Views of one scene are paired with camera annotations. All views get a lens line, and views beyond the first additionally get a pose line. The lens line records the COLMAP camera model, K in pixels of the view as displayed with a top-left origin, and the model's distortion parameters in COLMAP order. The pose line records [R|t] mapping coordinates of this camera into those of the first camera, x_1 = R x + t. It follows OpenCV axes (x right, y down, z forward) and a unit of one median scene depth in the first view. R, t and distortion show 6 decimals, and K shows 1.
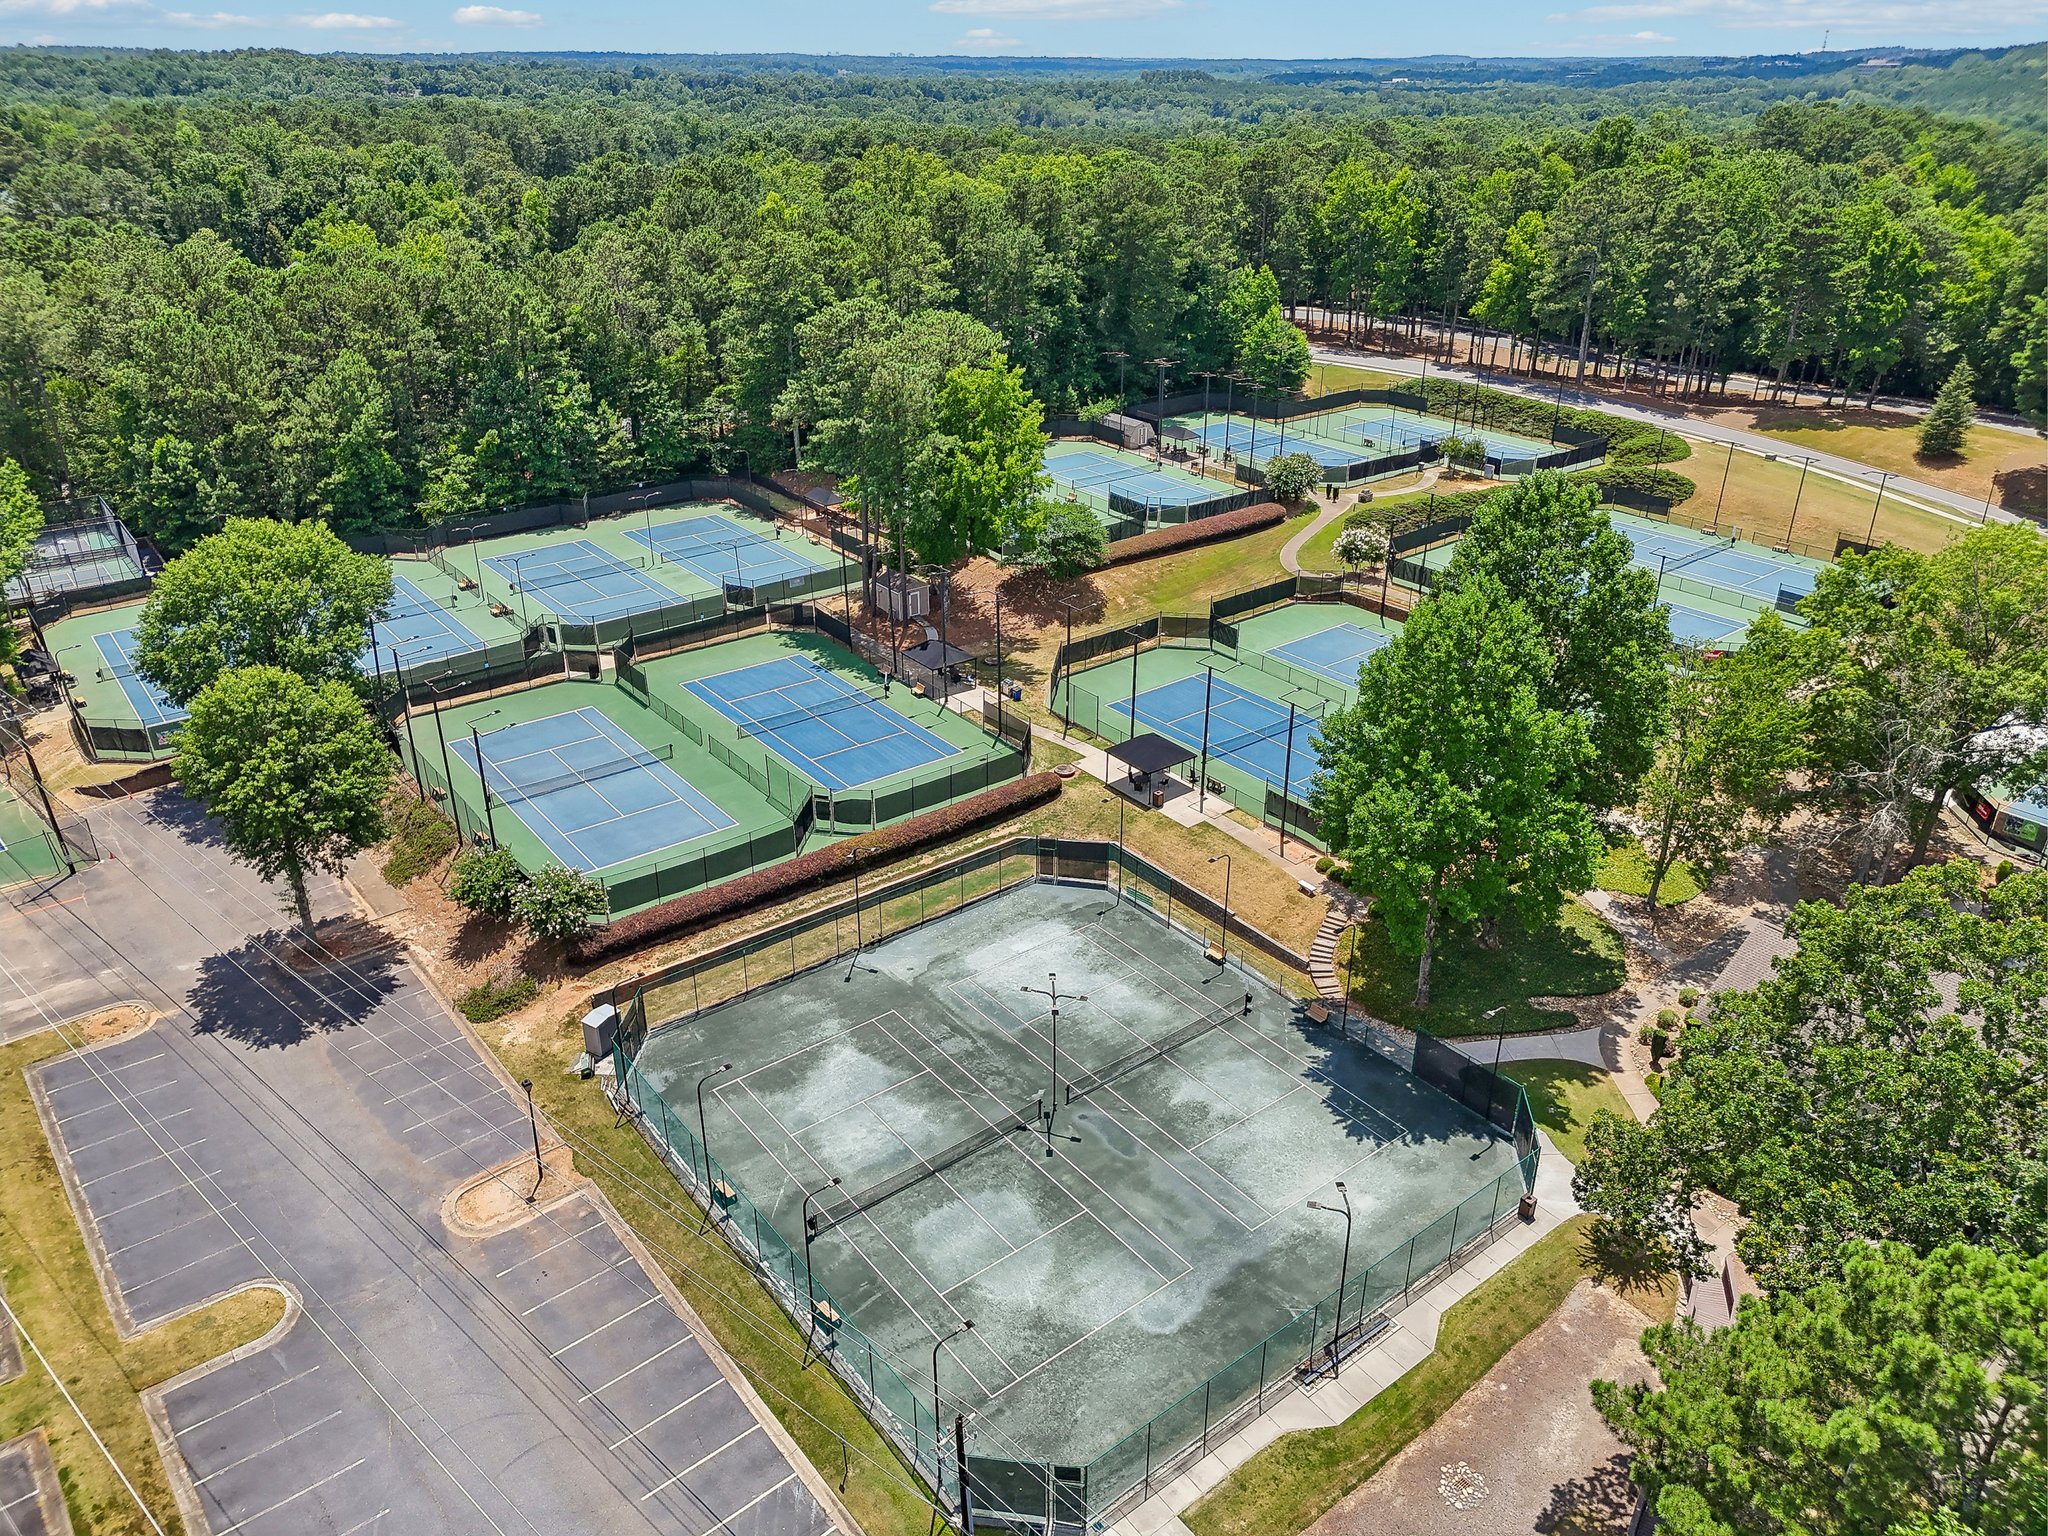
lens RADIAL K [[1438.2, 0, 1024.0], [0, 1438.2, 768.0], [0, 0, 1]] dist [0.067614, -0.066059]
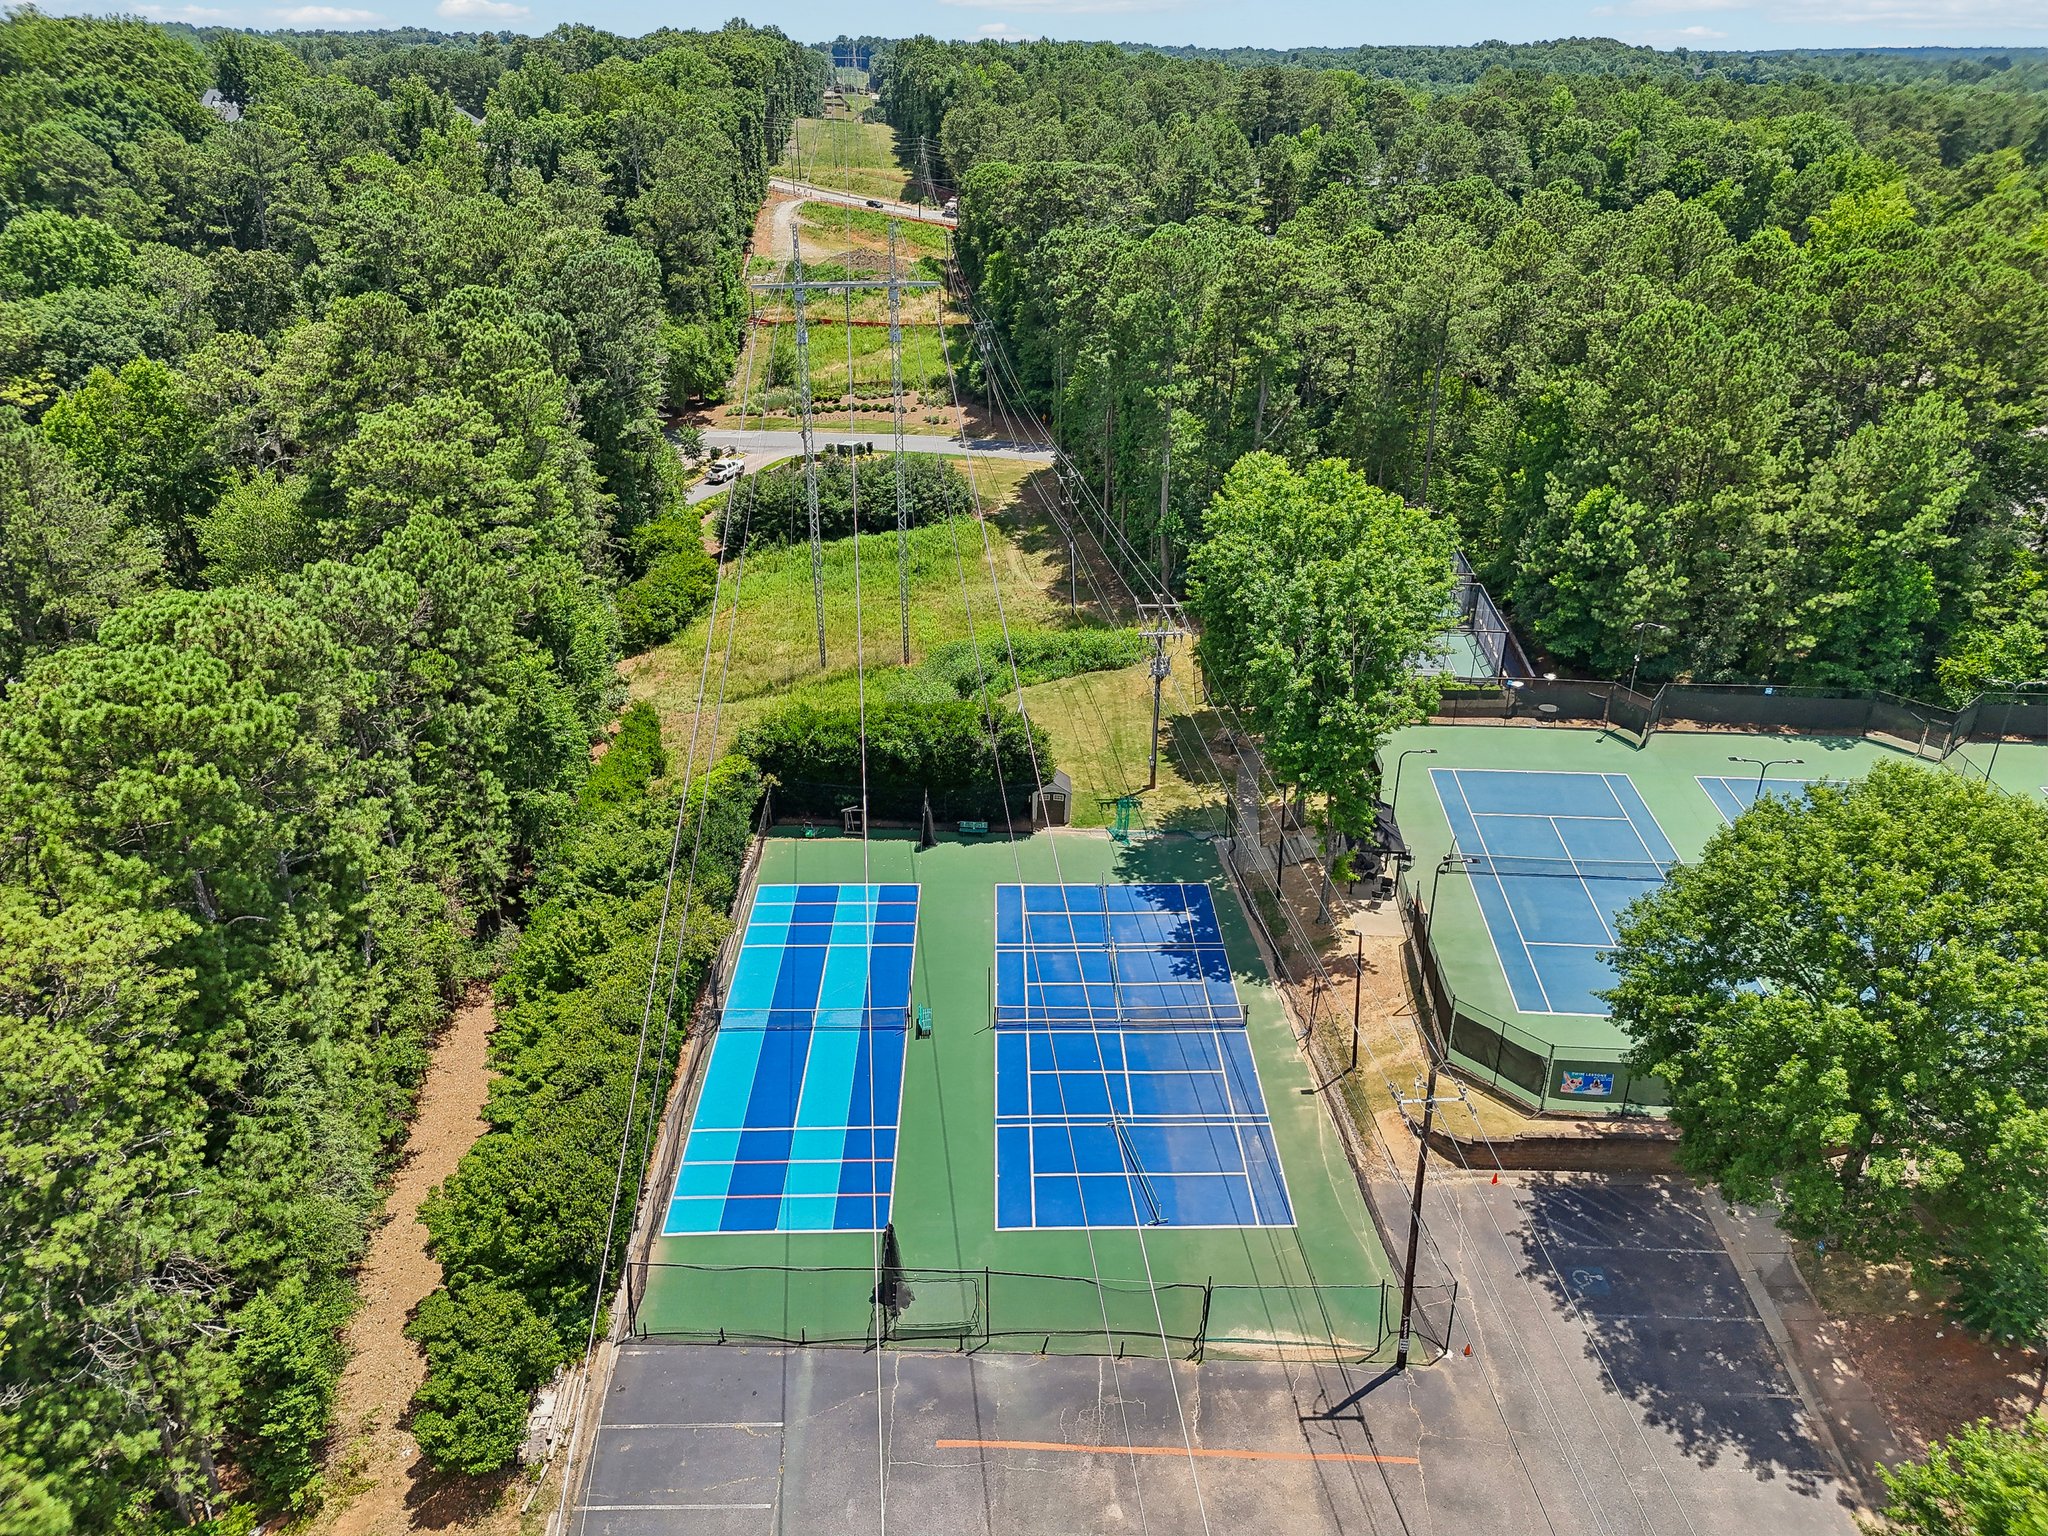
lens RADIAL K [[1440.9, 0, 1032.8], [0, 1440.9, 765.3], [0, 0, 1]] dist [0.103429, -0.129859]
pose [[0.735229, 0.299617, -0.608003, -0.331178], [-0.302583, 0.947742, 0.101137, -0.094772], [0.606532, 0.109612, 0.787467, 0.328626]]
